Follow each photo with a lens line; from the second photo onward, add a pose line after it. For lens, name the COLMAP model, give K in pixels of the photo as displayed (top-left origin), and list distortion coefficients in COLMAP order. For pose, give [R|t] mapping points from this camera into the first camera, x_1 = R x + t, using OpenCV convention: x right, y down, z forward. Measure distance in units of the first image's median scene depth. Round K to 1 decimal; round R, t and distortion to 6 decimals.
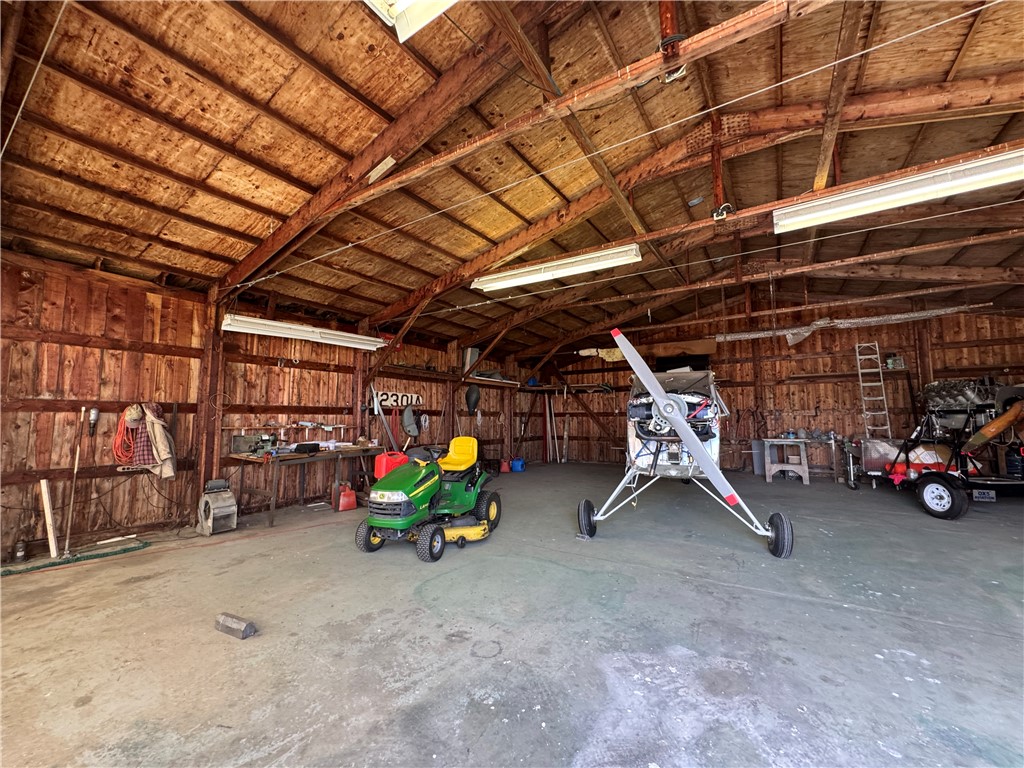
lens RADIAL K [[408.8, 0, 510.5], [0, 408.8, 383.8], [0, 0, 1]] dist [-0.002897, 0.000652]
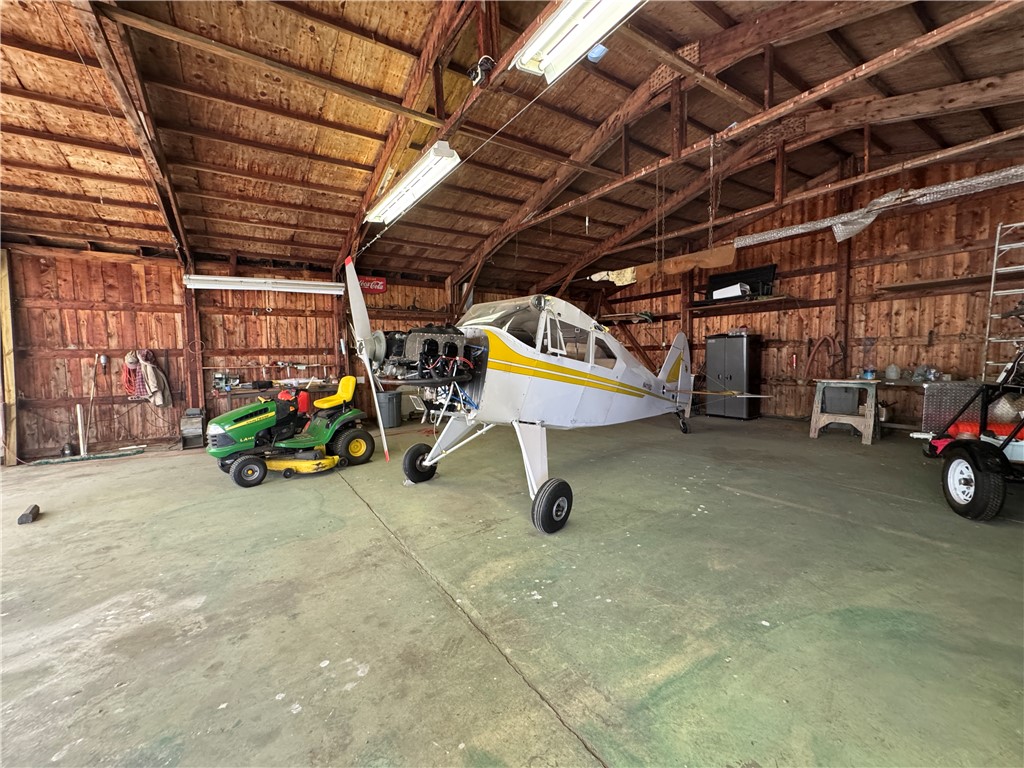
lens RADIAL K [[408.8, 0, 512.1], [0, 408.8, 383.4], [0, 0, 1]] dist [-0.002897, 0.000652]
pose [[0.920900, 0.013711, -0.389558, 0.772655], [0.048442, 0.987608, 0.149276, 0.015984], [0.386777, -0.156340, 0.908824, 0.254057]]
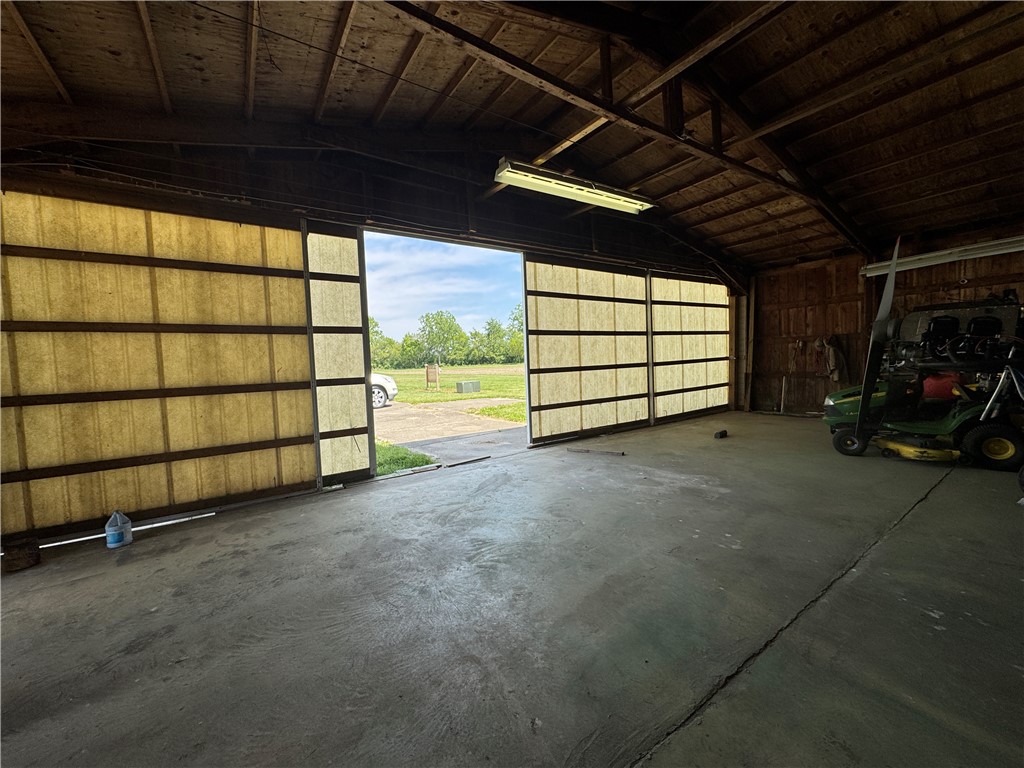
lens RADIAL K [[408.8, 0, 509.6], [0, 408.8, 382.8], [0, 0, 1]] dist [-0.002897, 0.000652]
pose [[-0.376636, 0.068999, -0.923788, 1.157822], [0.123507, 0.992060, 0.023743, 0.041047], [0.918091, -0.105152, -0.382168, 0.456943]]
